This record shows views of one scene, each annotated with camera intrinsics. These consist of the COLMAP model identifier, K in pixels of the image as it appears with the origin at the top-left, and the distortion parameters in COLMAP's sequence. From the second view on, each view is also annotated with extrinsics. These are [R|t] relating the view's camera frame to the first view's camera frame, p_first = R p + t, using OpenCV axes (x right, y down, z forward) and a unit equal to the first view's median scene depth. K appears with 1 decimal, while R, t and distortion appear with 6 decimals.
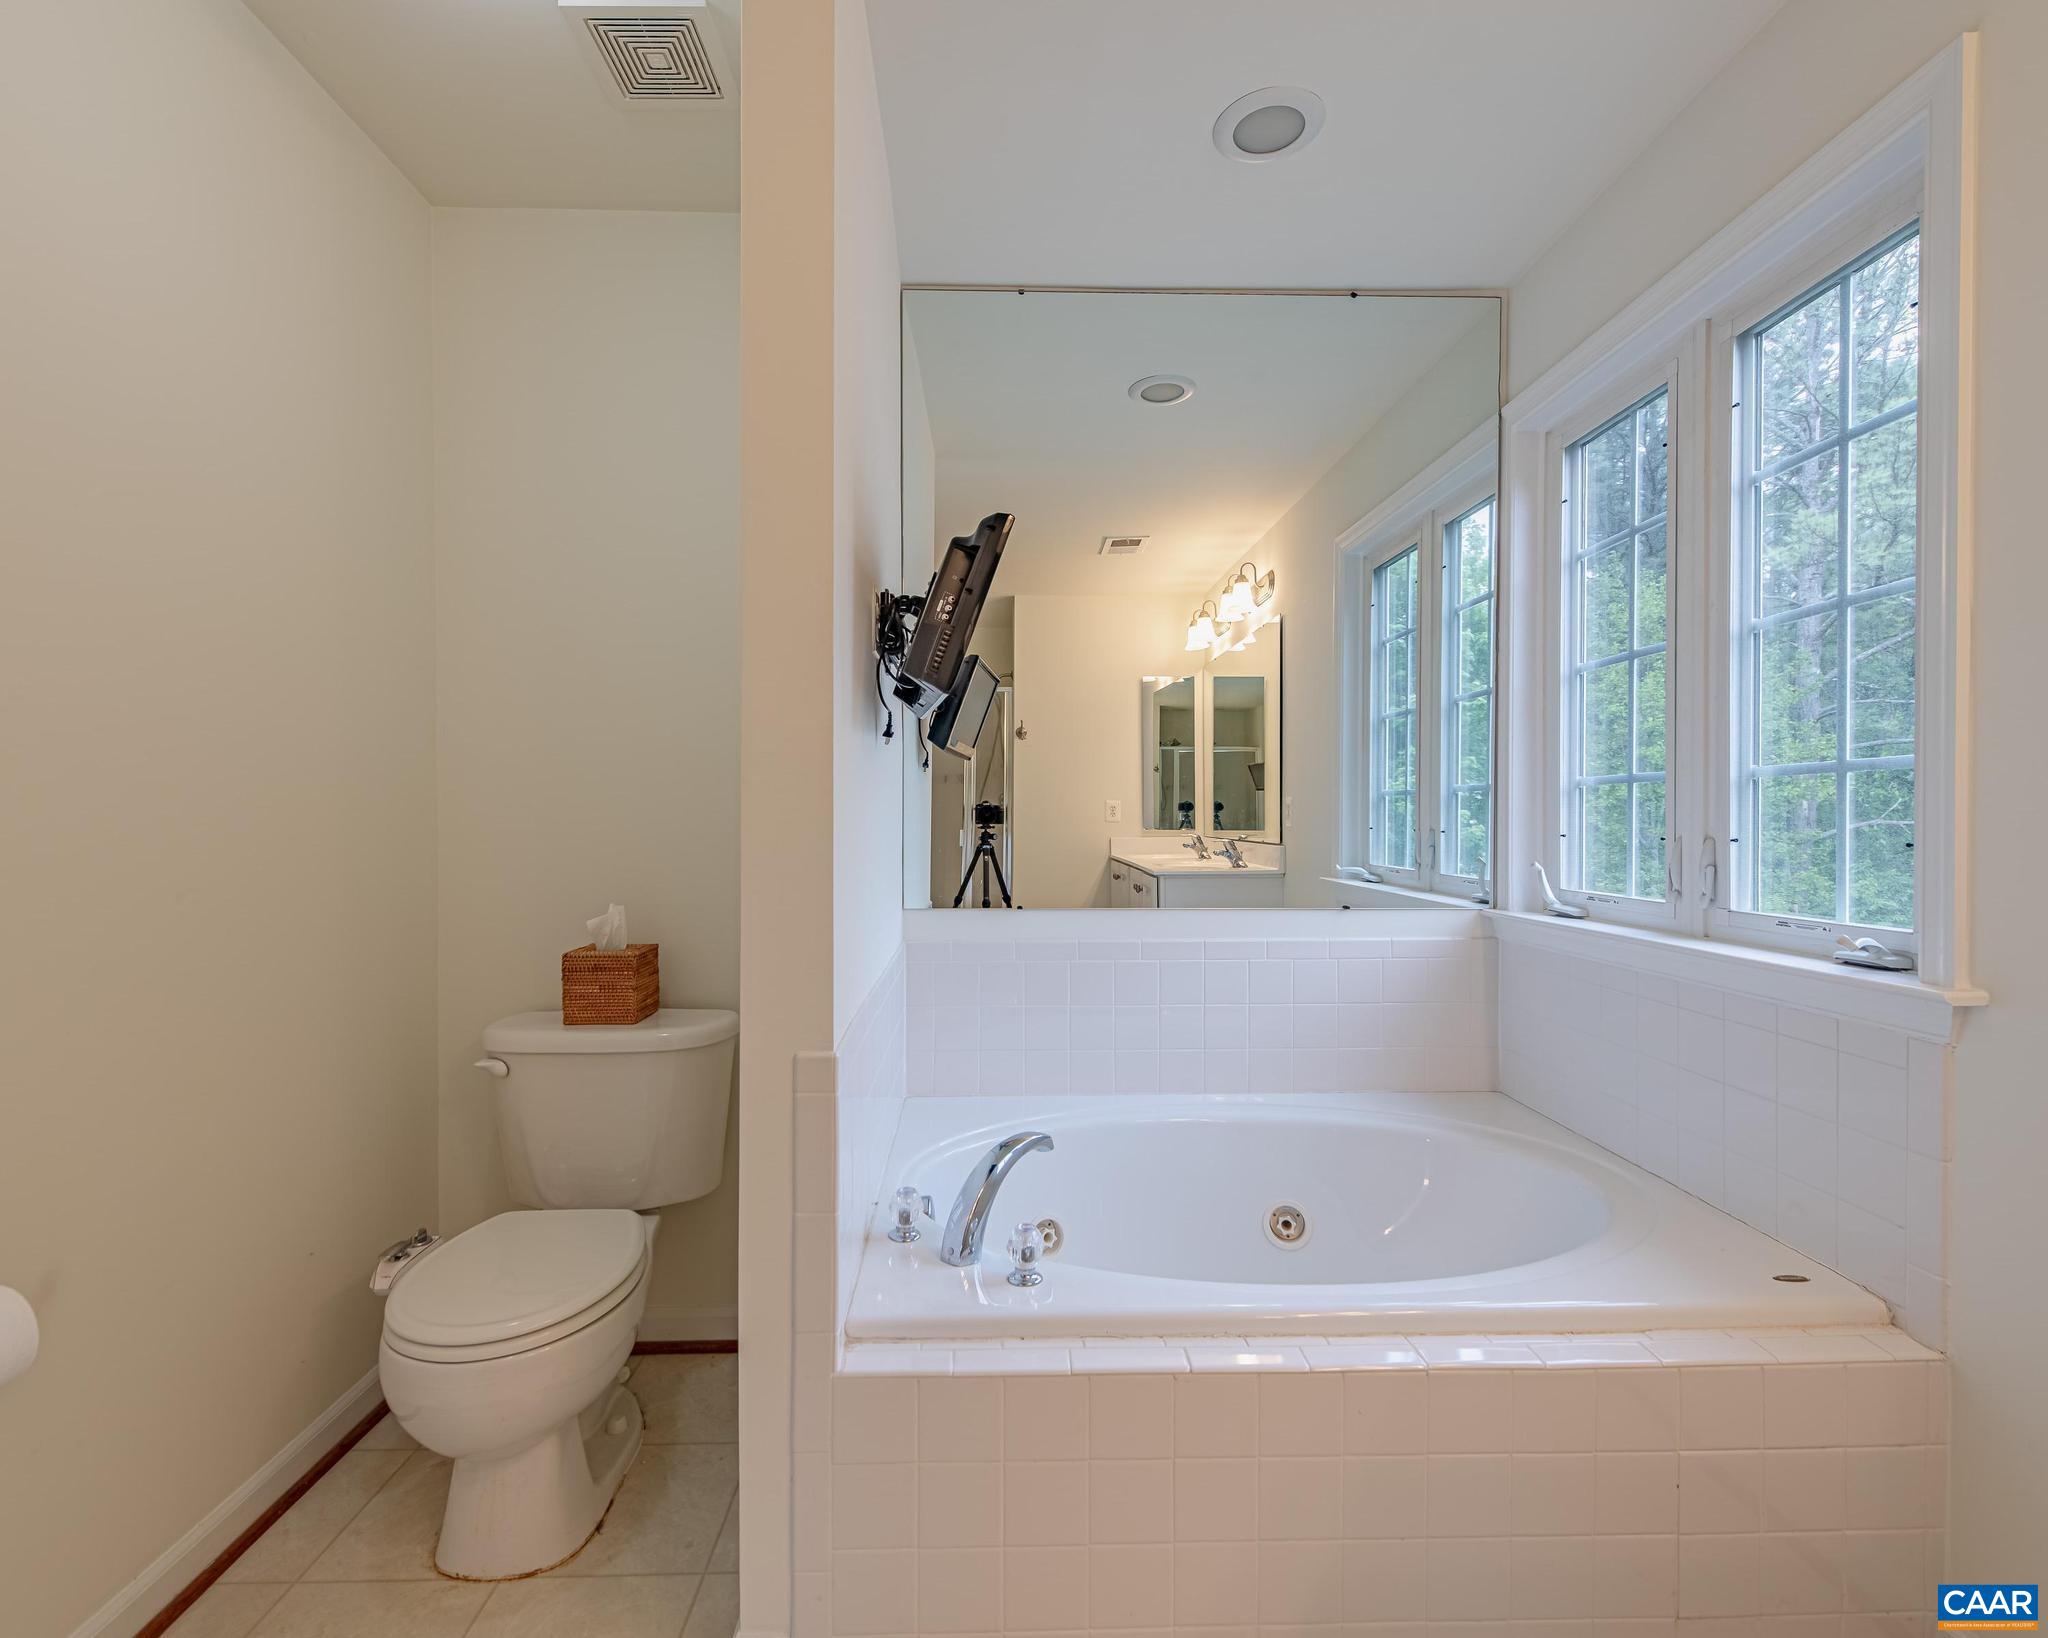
lens RADIAL K [[956.6, 0, 1013.6], [0, 956.6, 833.8], [0, 0, 1]] dist [0.015486, -0.007010]
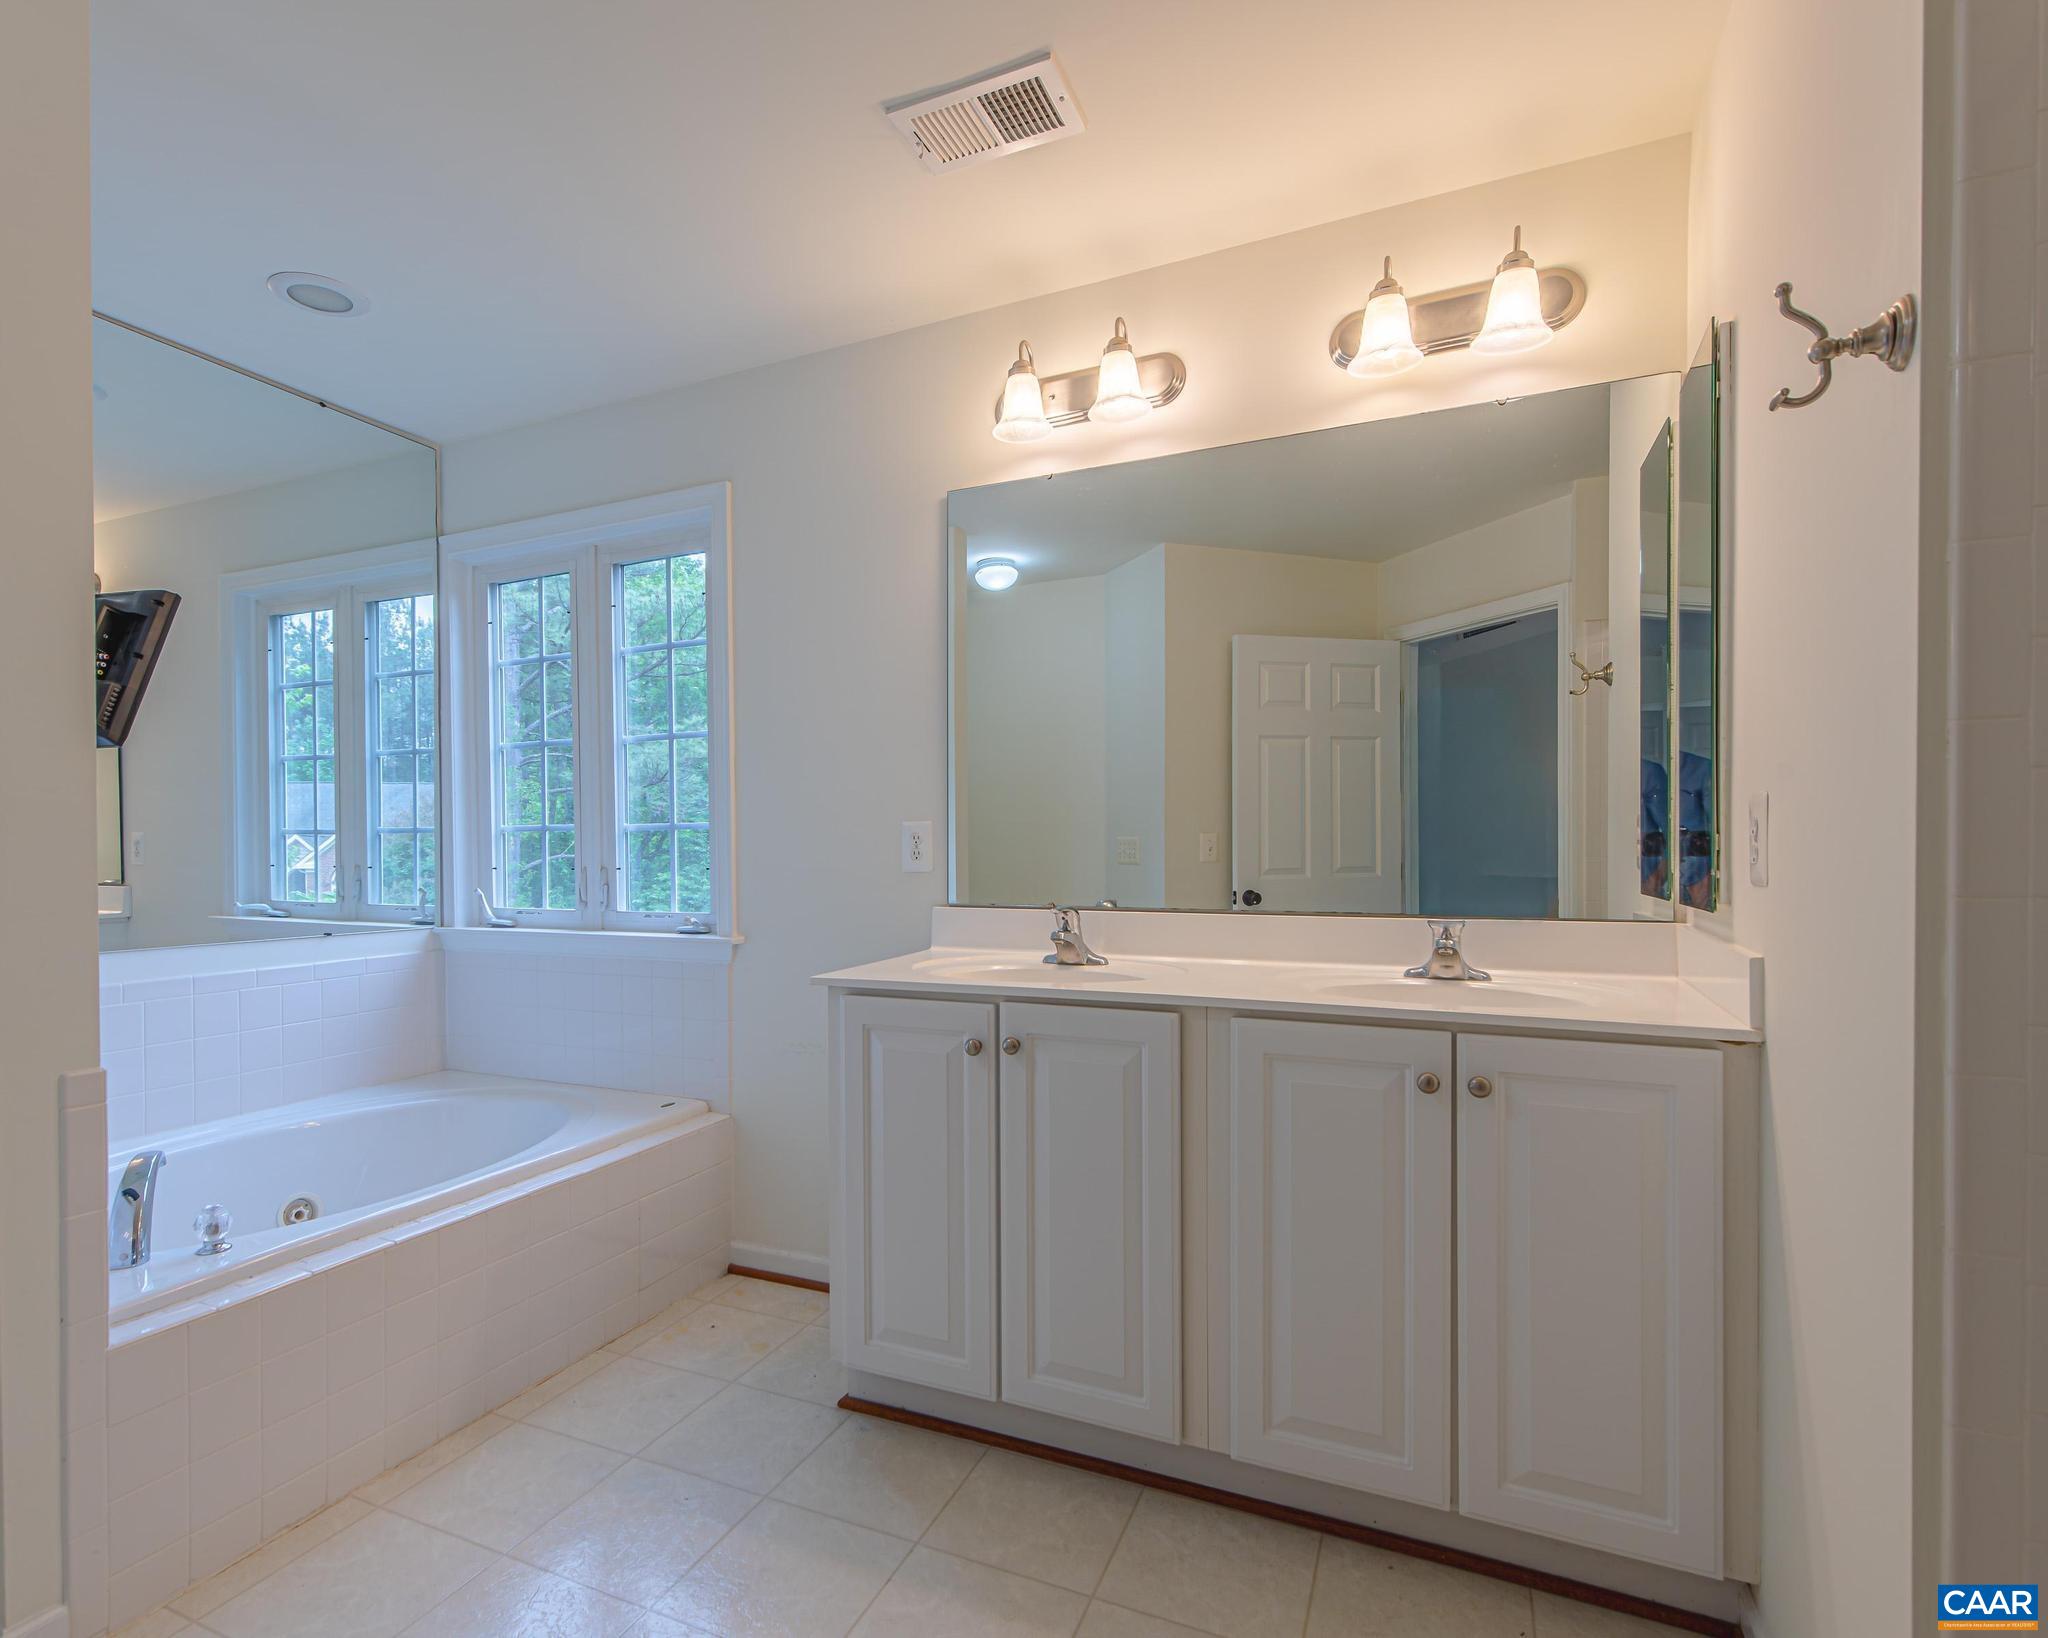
lens RADIAL K [[956.6, 0, 1013.6], [0, 956.6, 833.8], [0, 0, 1]] dist [0.015486, -0.007010]
pose [[0.393217, 0.015448, 0.919316, -0.411934], [0.018110, 0.999535, -0.024542, -0.000309], [-0.919267, 0.026299, 0.392754, -0.224832]]
